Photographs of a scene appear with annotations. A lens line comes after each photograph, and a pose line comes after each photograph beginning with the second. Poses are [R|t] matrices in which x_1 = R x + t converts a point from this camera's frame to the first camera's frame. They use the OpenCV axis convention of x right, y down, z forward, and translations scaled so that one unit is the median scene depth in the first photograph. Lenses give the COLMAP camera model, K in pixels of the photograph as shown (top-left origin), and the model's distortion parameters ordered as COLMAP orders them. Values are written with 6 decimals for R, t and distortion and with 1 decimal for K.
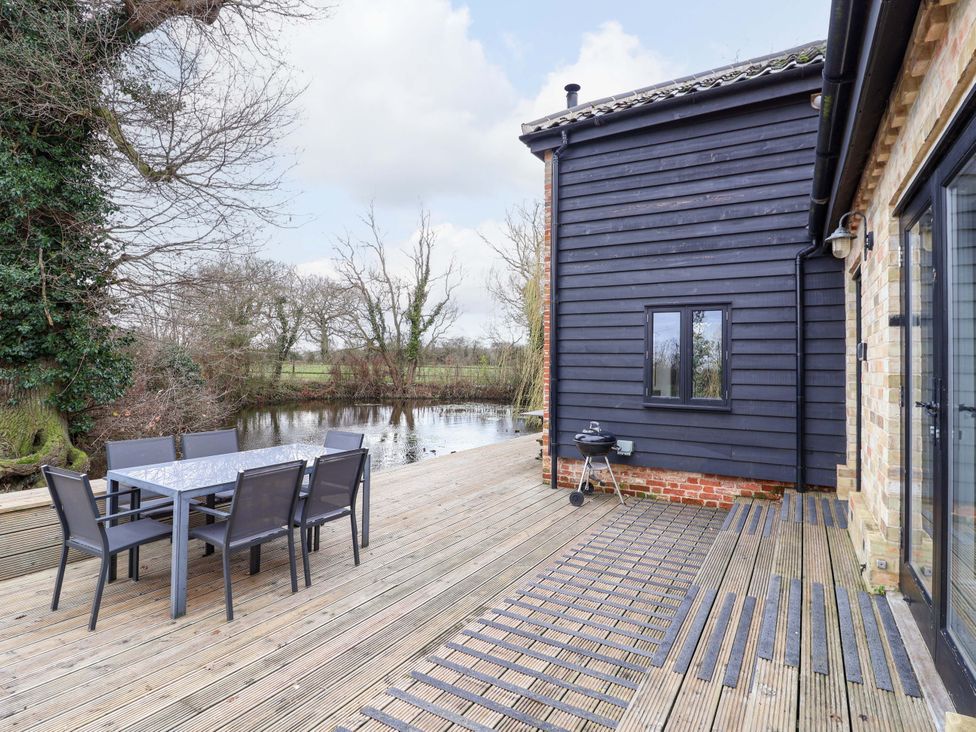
lens RADIAL K [[529.3, 0, 484.4], [0, 529.3, 352.2], [0, 0, 1]] dist [-0.000369, -0.000131]
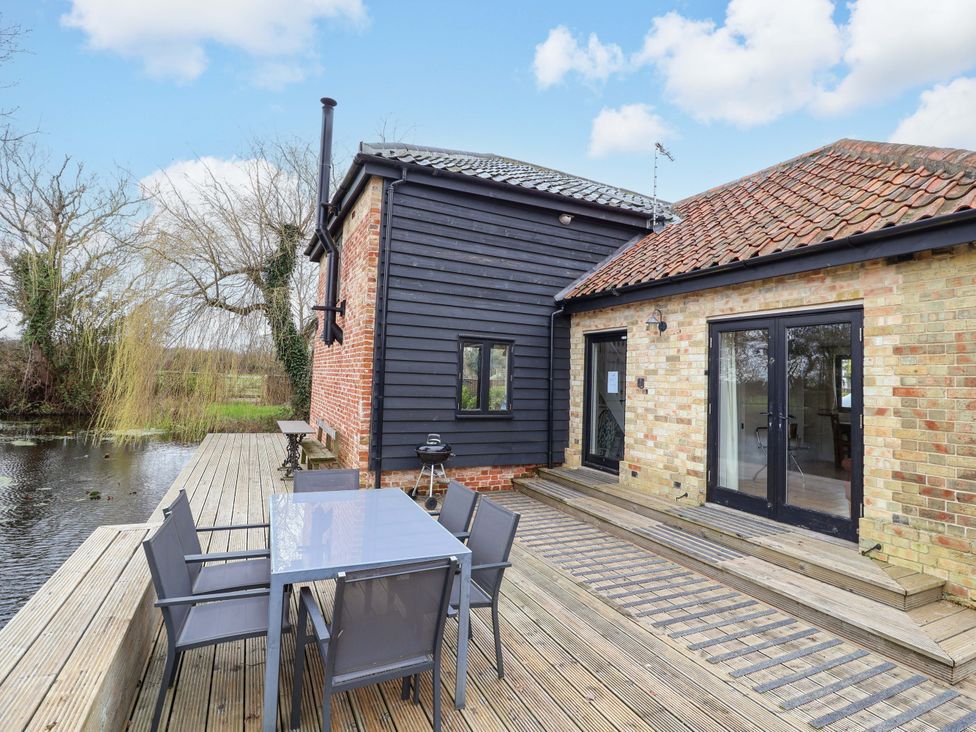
lens RADIAL K [[529.3, 0, 484.4], [0, 529.3, 352.2], [0, 0, 1]] dist [-0.000369, -0.000131]
pose [[0.542556, 0.047024, 0.838703, -0.791977], [-0.047644, 0.998547, -0.025165, -0.025536], [-0.838668, -0.026306, 0.544008, 0.320483]]
